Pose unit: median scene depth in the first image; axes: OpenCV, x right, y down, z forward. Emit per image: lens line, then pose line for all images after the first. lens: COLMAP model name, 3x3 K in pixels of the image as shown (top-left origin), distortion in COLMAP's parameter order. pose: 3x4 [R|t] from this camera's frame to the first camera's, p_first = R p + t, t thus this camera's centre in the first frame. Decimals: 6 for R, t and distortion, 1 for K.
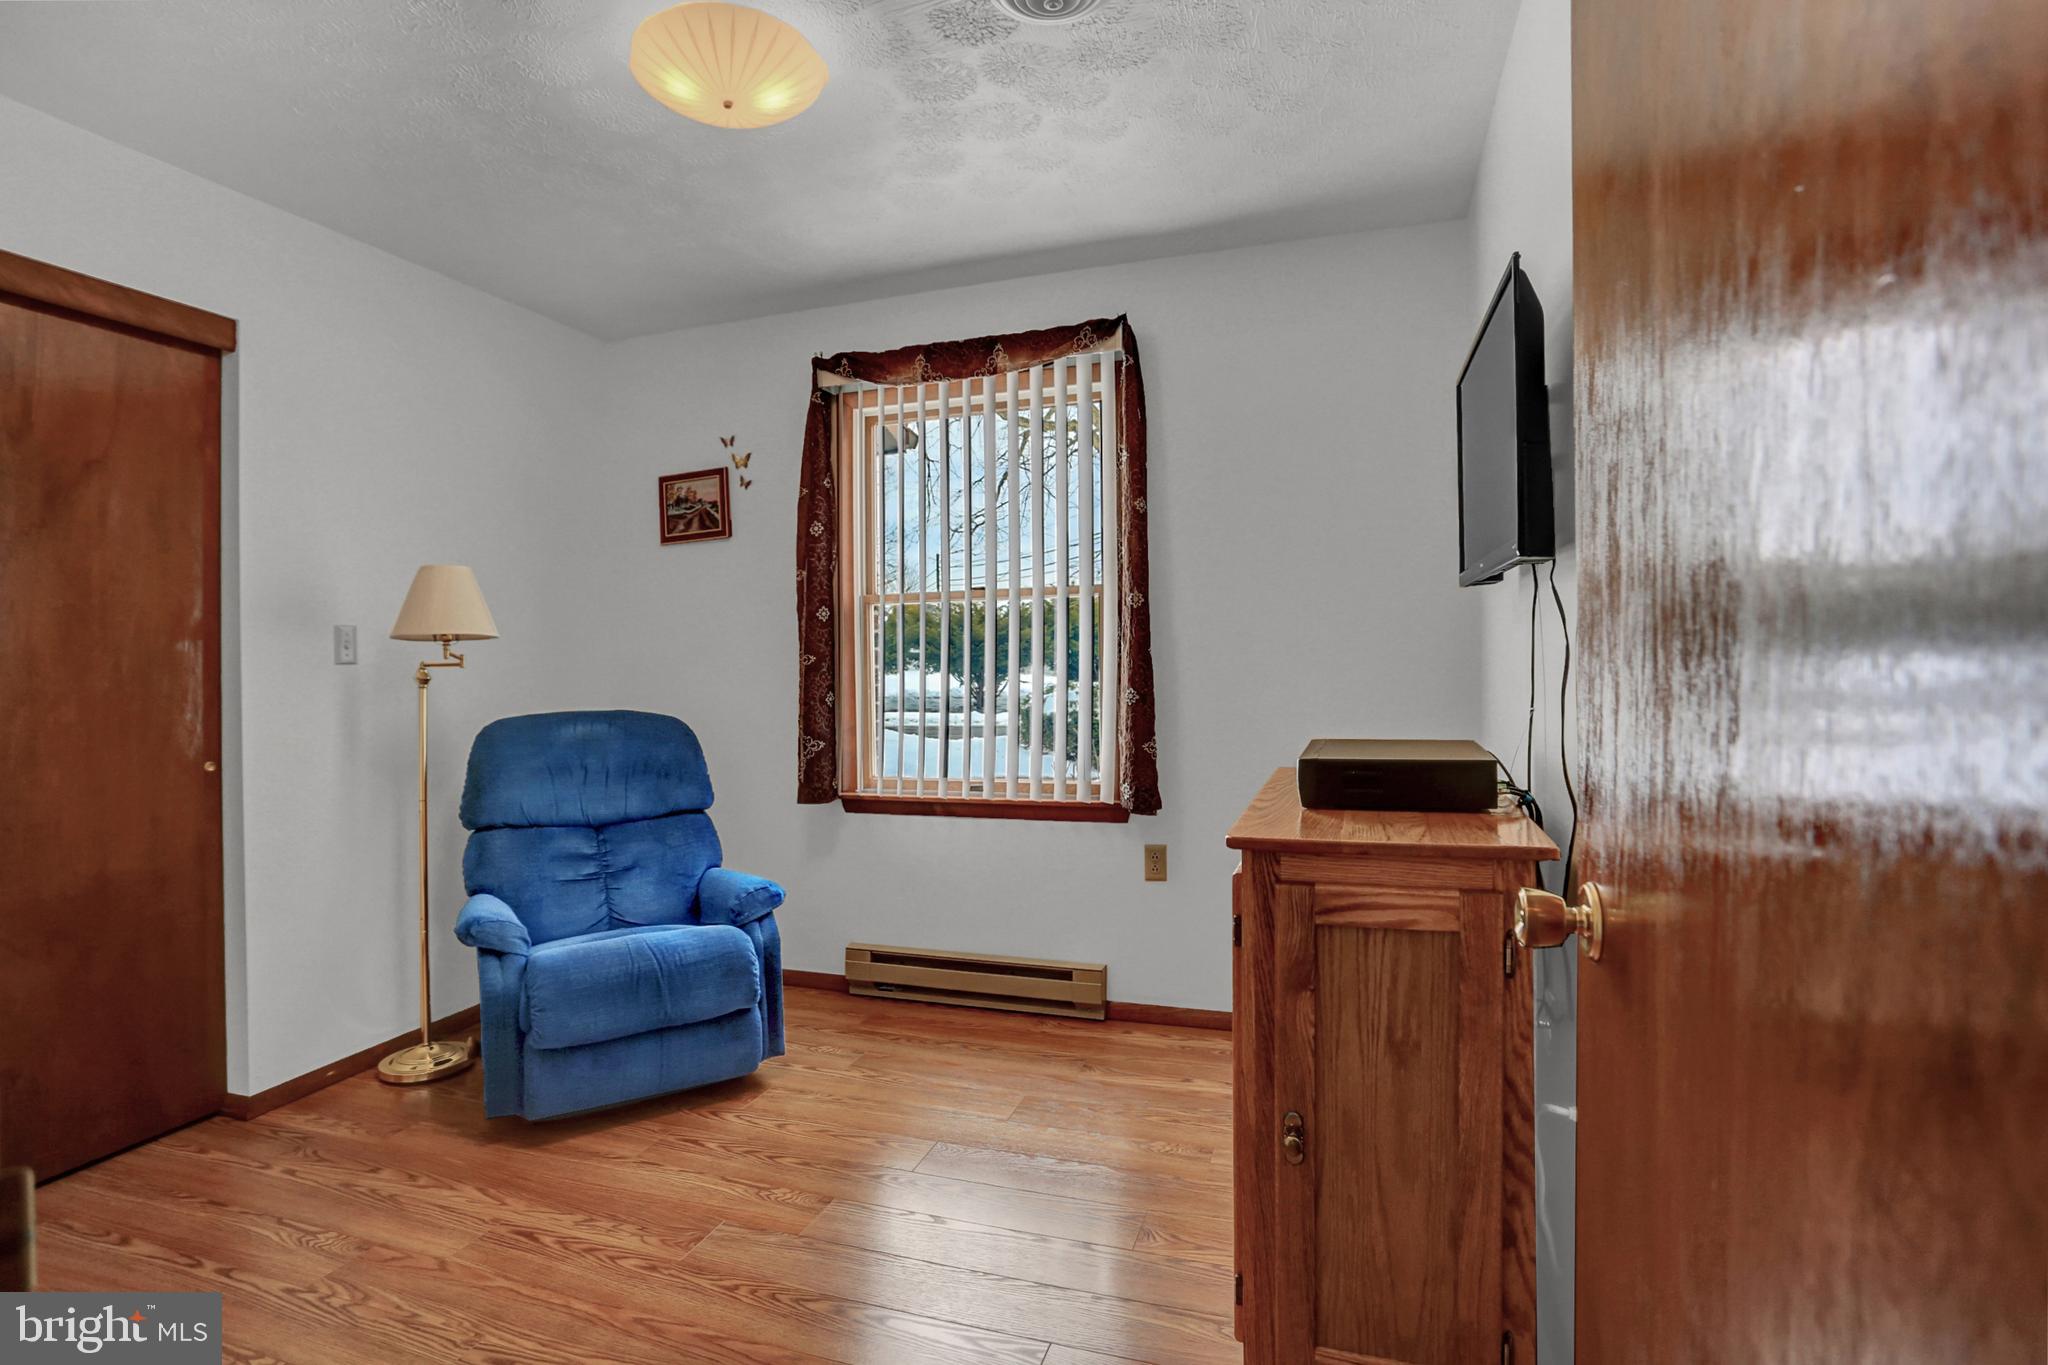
lens RADIAL K [[1004.4, 0, 1014.4], [0, 1004.4, 678.7], [0, 0, 1]] dist [-0.077725, 0.035384]
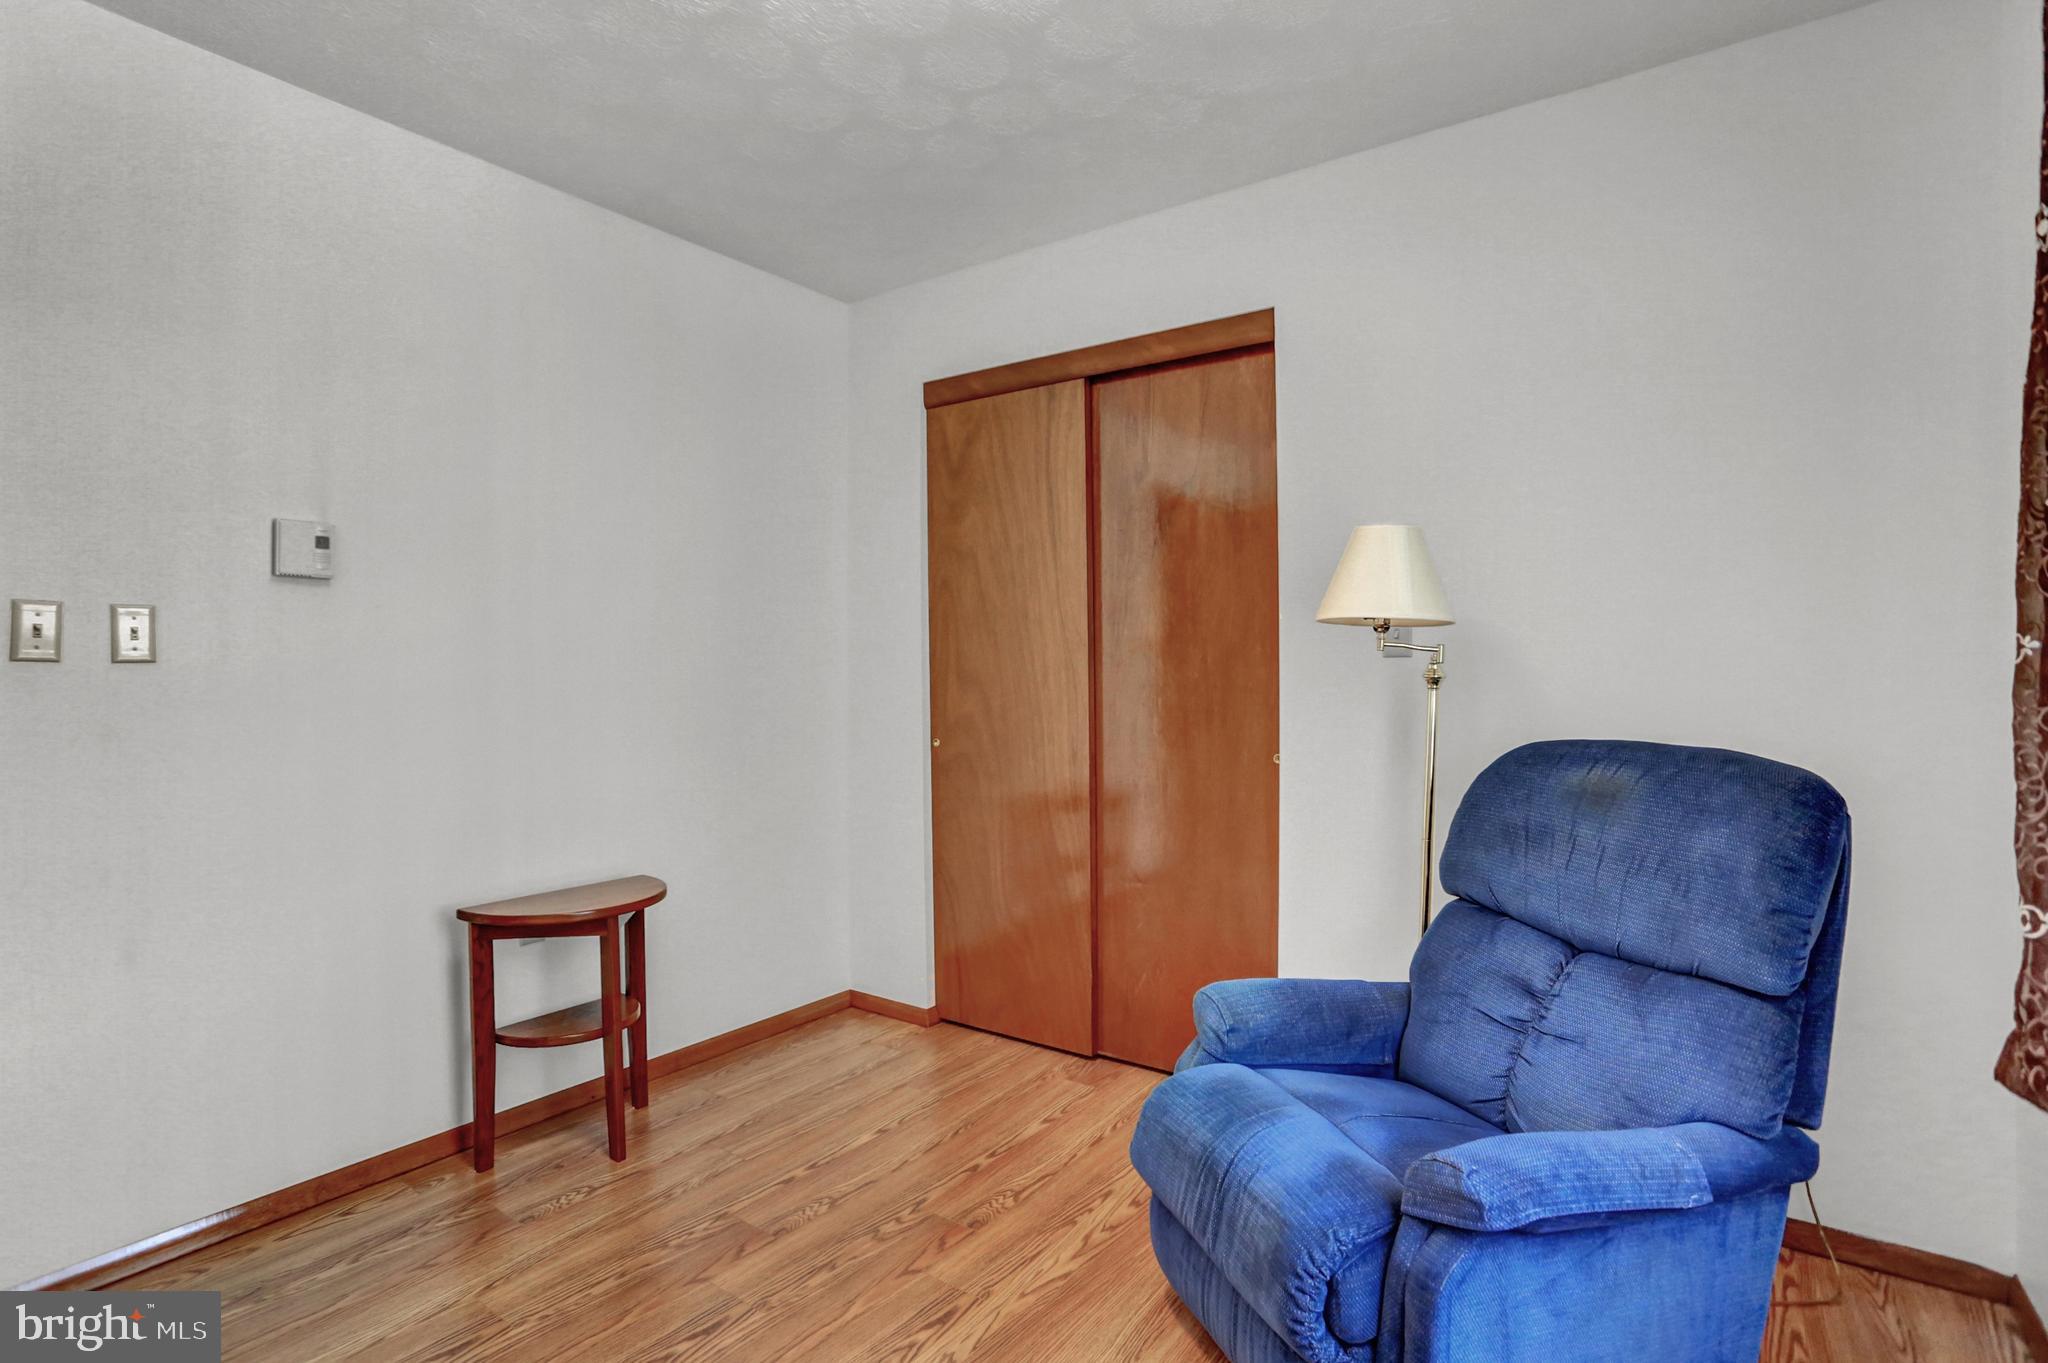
lens RADIAL K [[1004.4, 0, 1014.4], [0, 1004.4, 677.7], [0, 0, 1]] dist [-0.077725, 0.035384]
pose [[-0.288093, 0.021991, -0.957350, 0.275911], [-0.011273, 0.999589, 0.026354, -0.020685], [0.957536, 0.018384, -0.287727, 1.193816]]
